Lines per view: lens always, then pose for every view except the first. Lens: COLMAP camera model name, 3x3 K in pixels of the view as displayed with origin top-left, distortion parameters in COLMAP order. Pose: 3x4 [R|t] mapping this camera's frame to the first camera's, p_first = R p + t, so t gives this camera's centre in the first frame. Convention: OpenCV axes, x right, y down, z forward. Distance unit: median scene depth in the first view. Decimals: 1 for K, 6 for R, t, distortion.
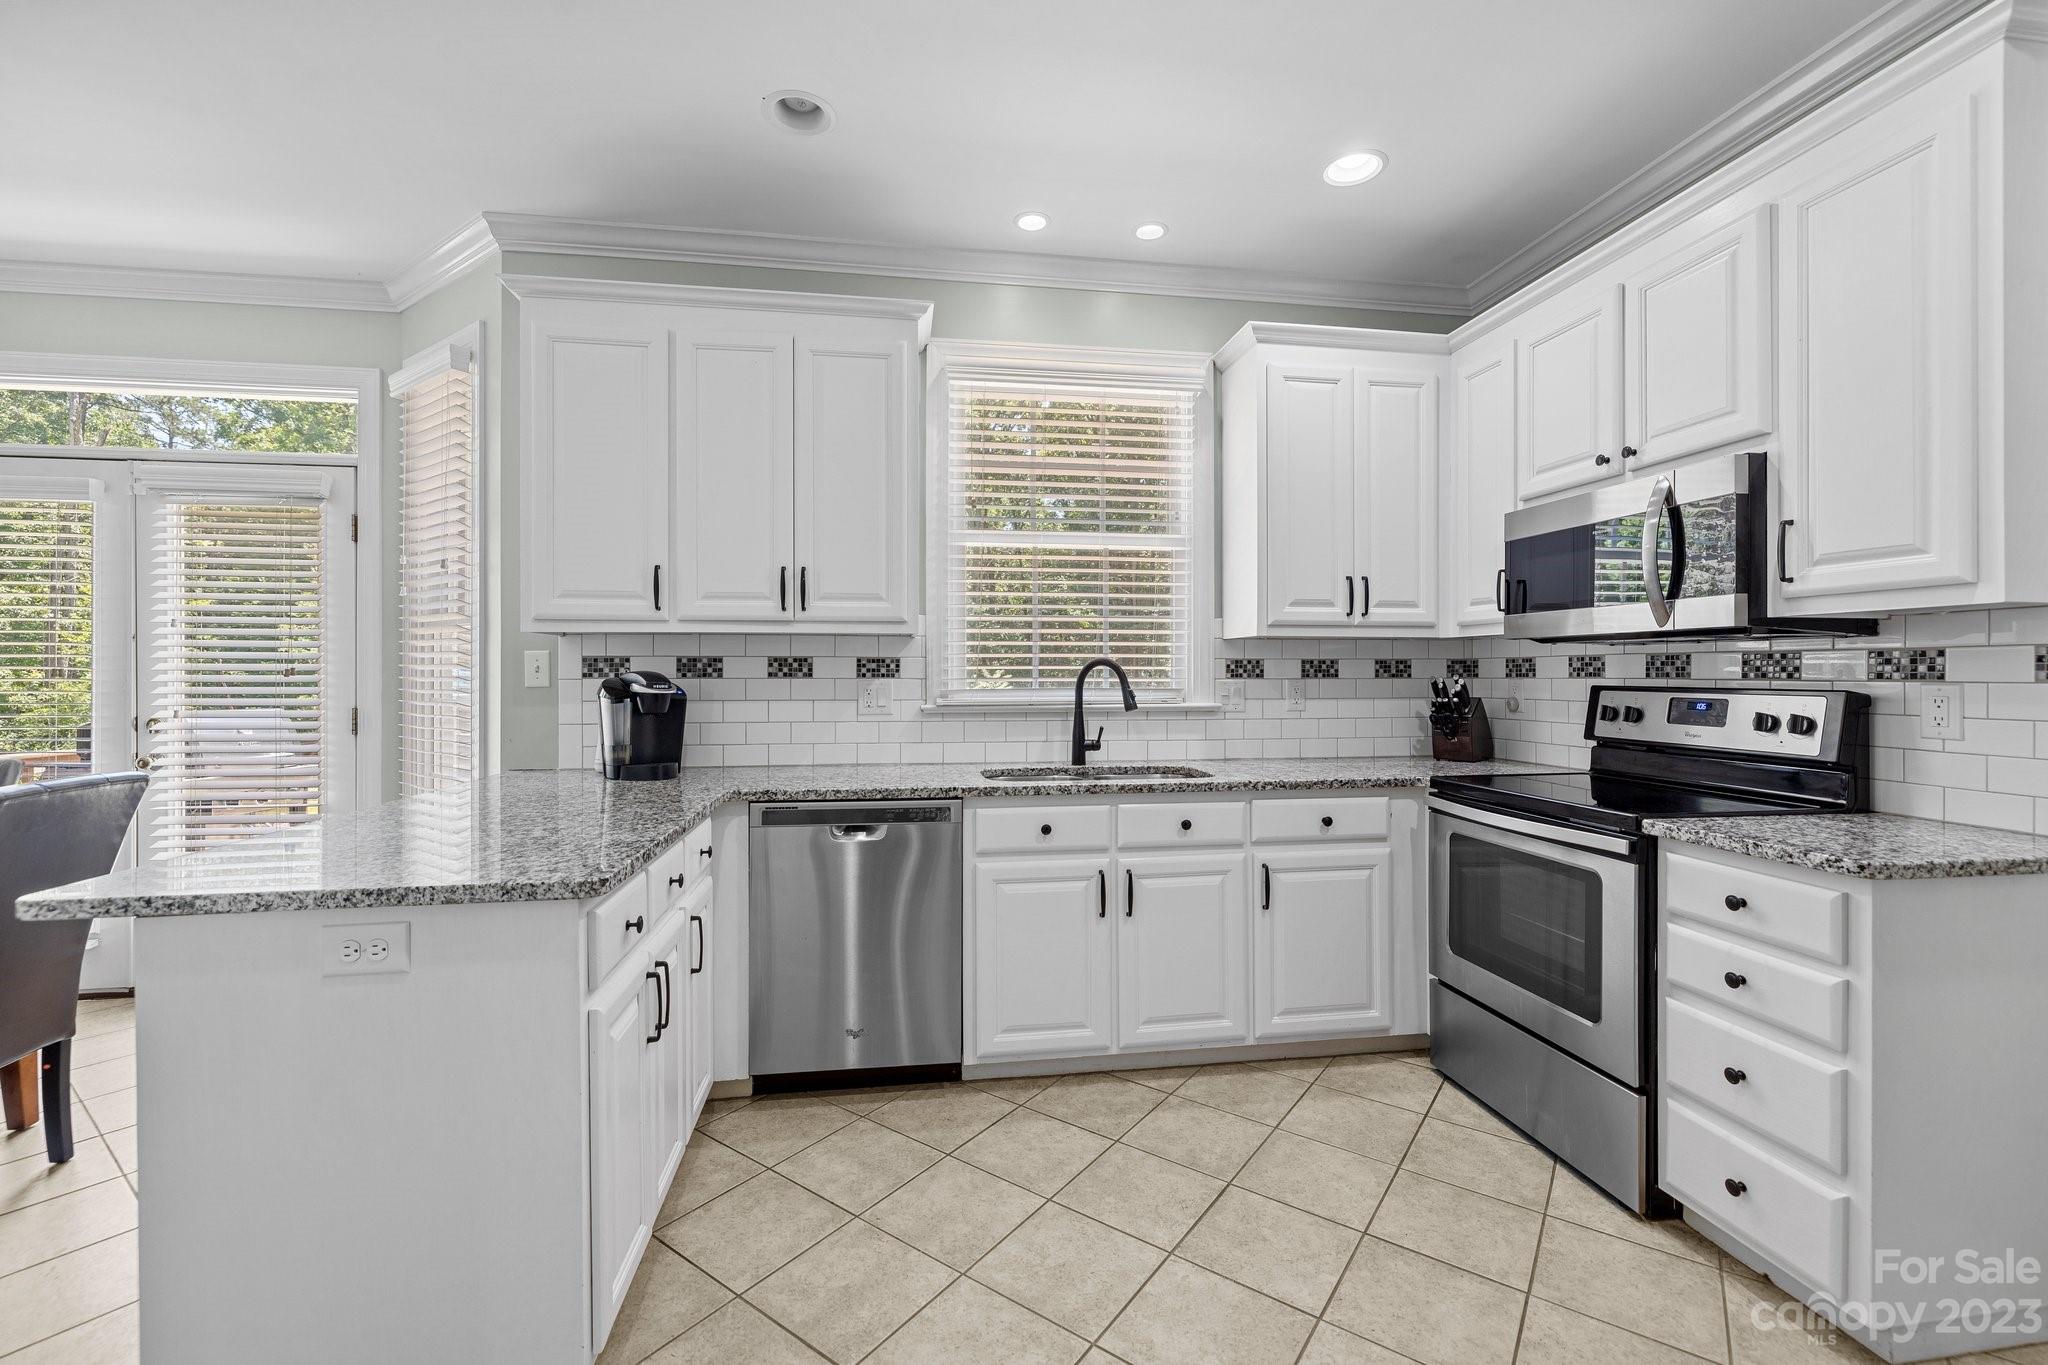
lens RADIAL K [[864.7, 0, 1018.2], [0, 864.7, 674.5], [0, 0, 1]] dist [0.000756, 0.000174]
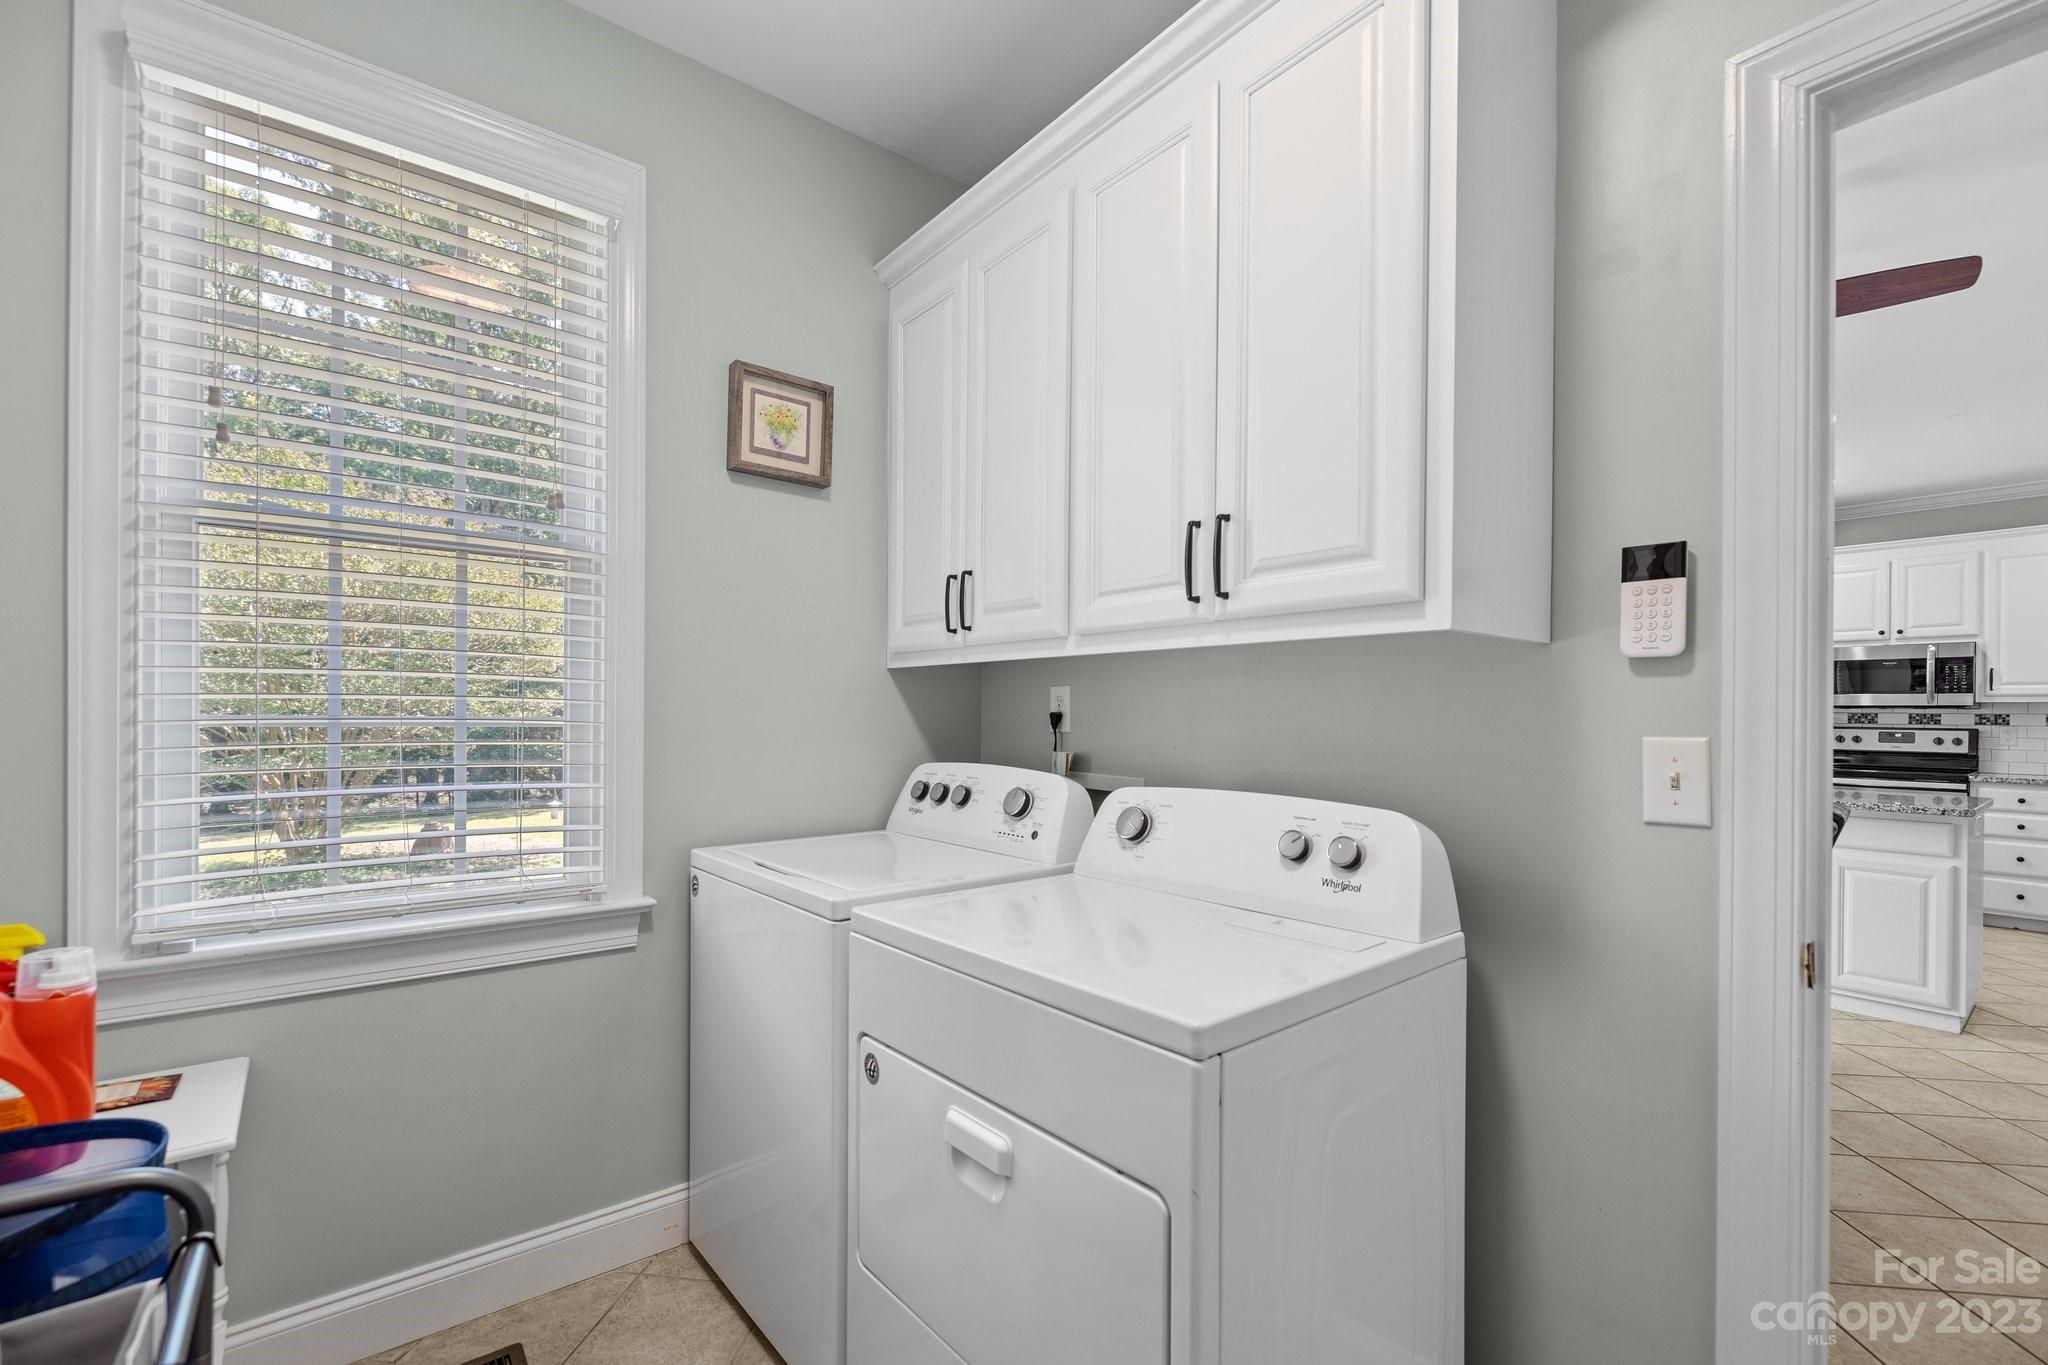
lens RADIAL K [[888.3, 0, 1020.0], [0, 888.3, 714.5], [0, 0, 1]] dist [0.000683, 0.000055]
pose [[0.866096, 0.007044, 0.499829, -2.120816], [-0.008153, 0.999967, 0.000036, -0.001301], [-0.499812, -0.004106, 0.866124, 0.048050]]
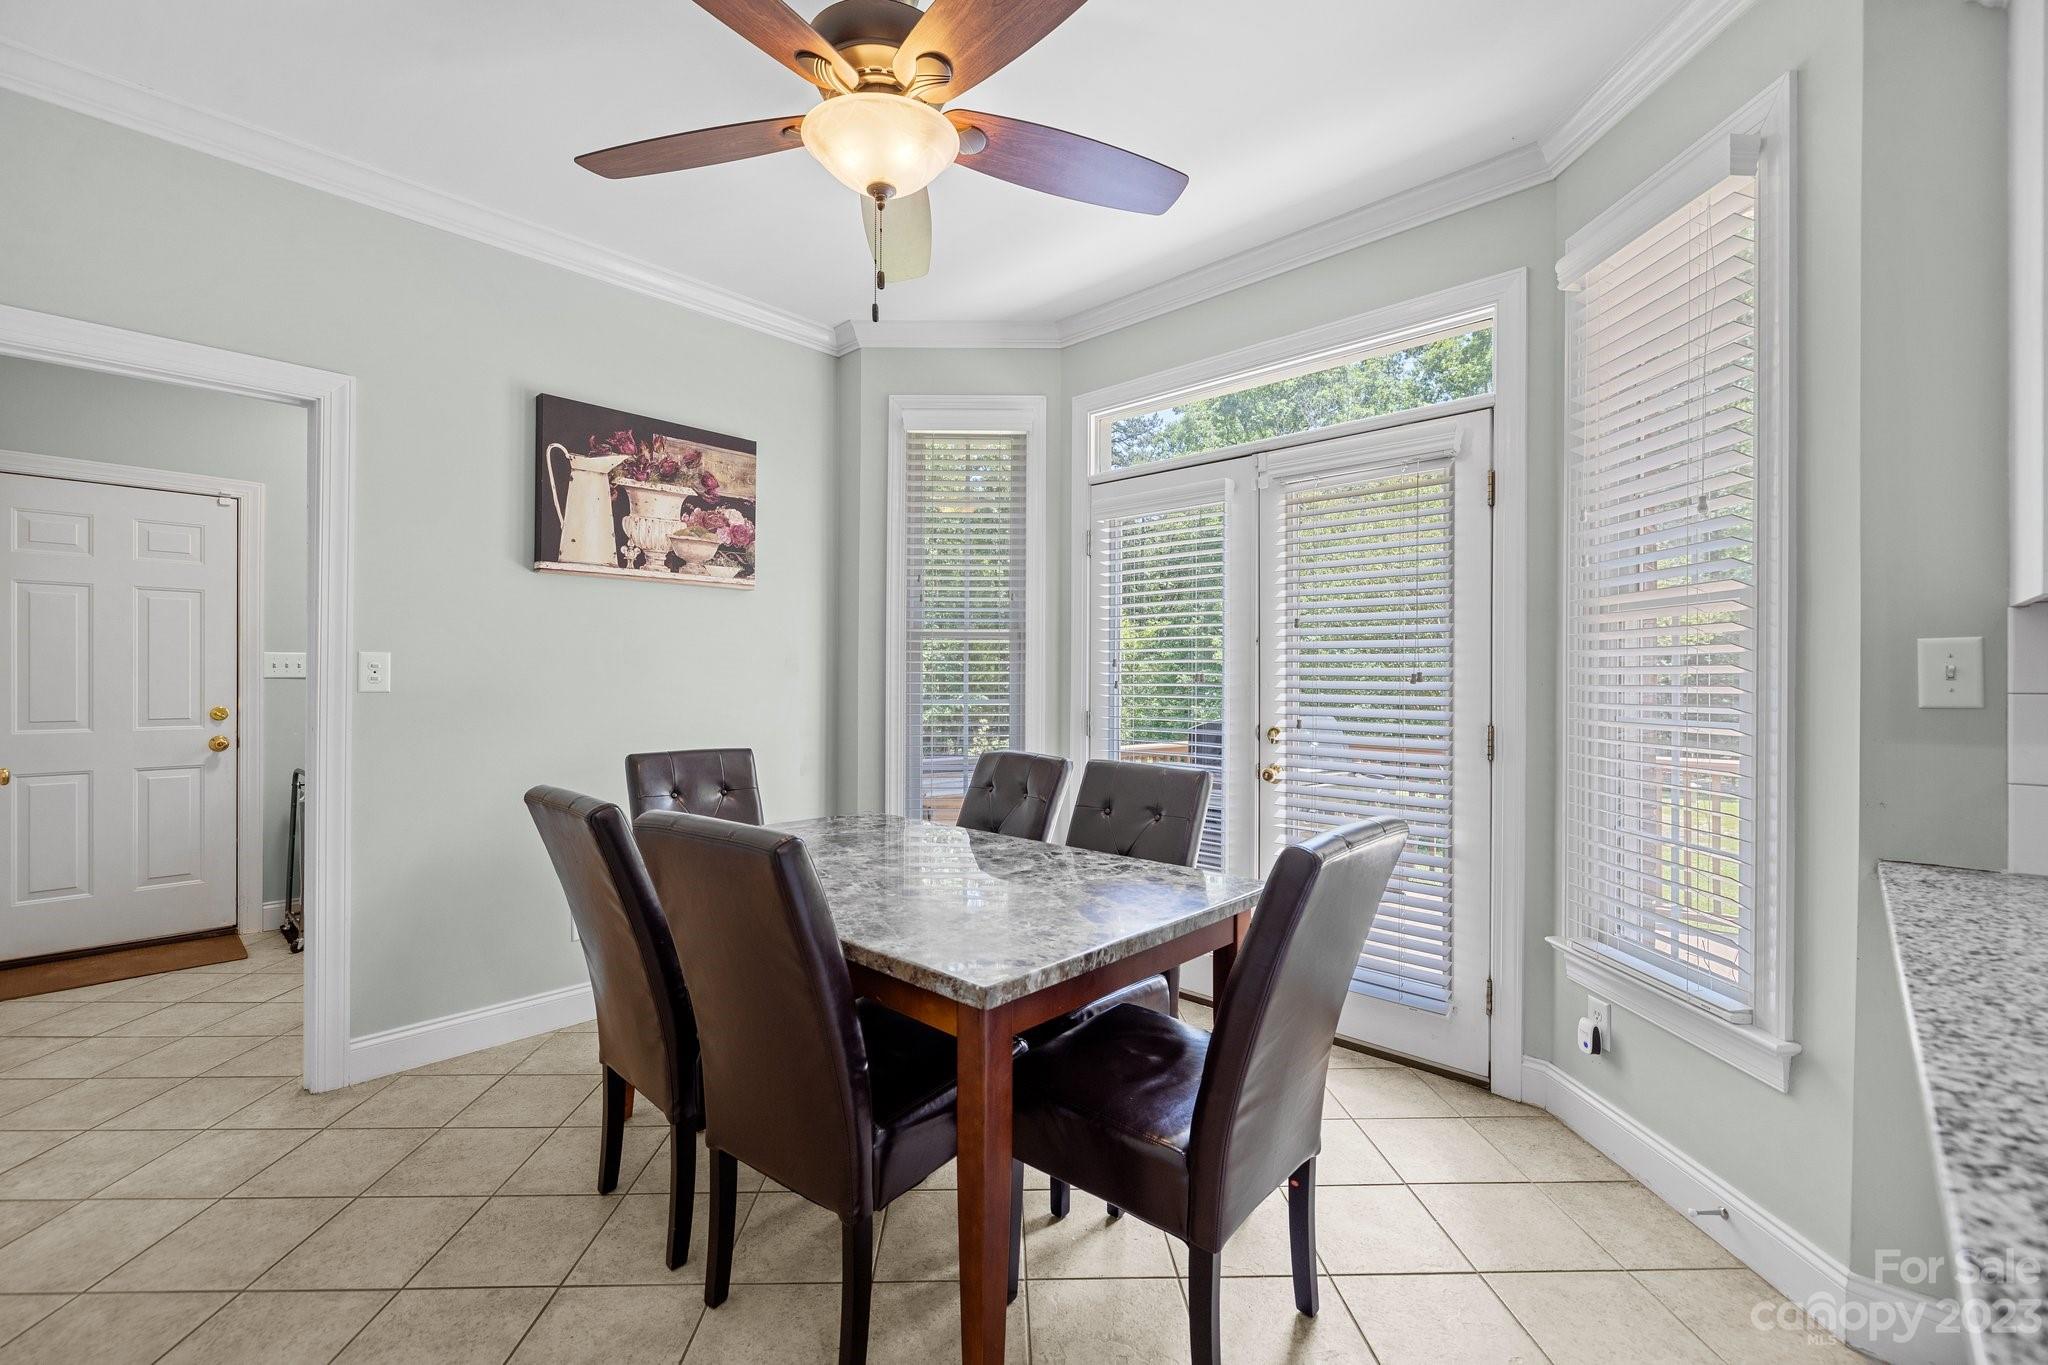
lens RADIAL K [[868.2, 0, 1023.2], [0, 868.2, 679.3], [0, 0, 1]] dist [-0.000381, -0.000113]
pose [[0.619292, 0.003674, -0.785152, -0.490308], [-0.005769, 0.999983, 0.000129, 0.000661], [0.785139, 0.004449, 0.619303, 0.240093]]
